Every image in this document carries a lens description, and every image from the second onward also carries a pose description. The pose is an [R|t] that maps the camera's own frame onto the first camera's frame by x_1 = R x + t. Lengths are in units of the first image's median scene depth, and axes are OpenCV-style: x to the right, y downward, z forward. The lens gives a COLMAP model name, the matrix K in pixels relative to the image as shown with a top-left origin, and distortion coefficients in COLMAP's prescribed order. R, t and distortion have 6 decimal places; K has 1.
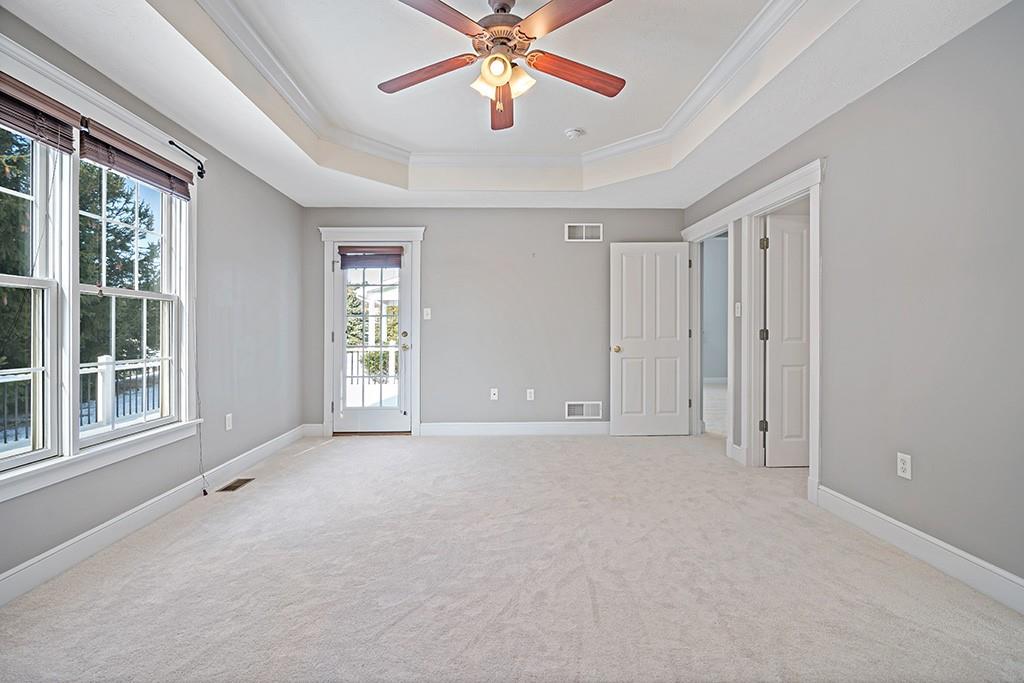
lens RADIAL K [[453.7, 0, 512.4], [0, 453.7, 333.3], [0, 0, 1]] dist [-0.009167, 0.000166]
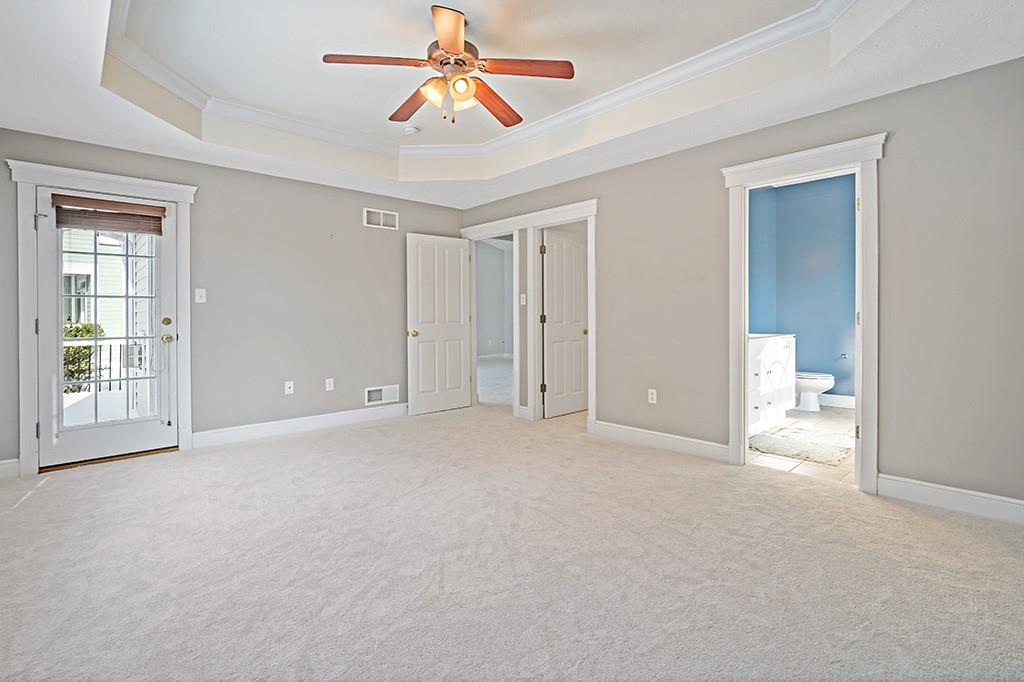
lens RADIAL K [[481.3, 0, 513.0], [0, 481.3, 322.2], [0, 0, 1]] dist [-0.002803, 0.000108]
pose [[0.755443, -0.010322, 0.655133, -0.401495], [0.007029, 0.999946, 0.007650, 0.001206], [-0.655177, -0.001174, 0.755475, -0.004161]]
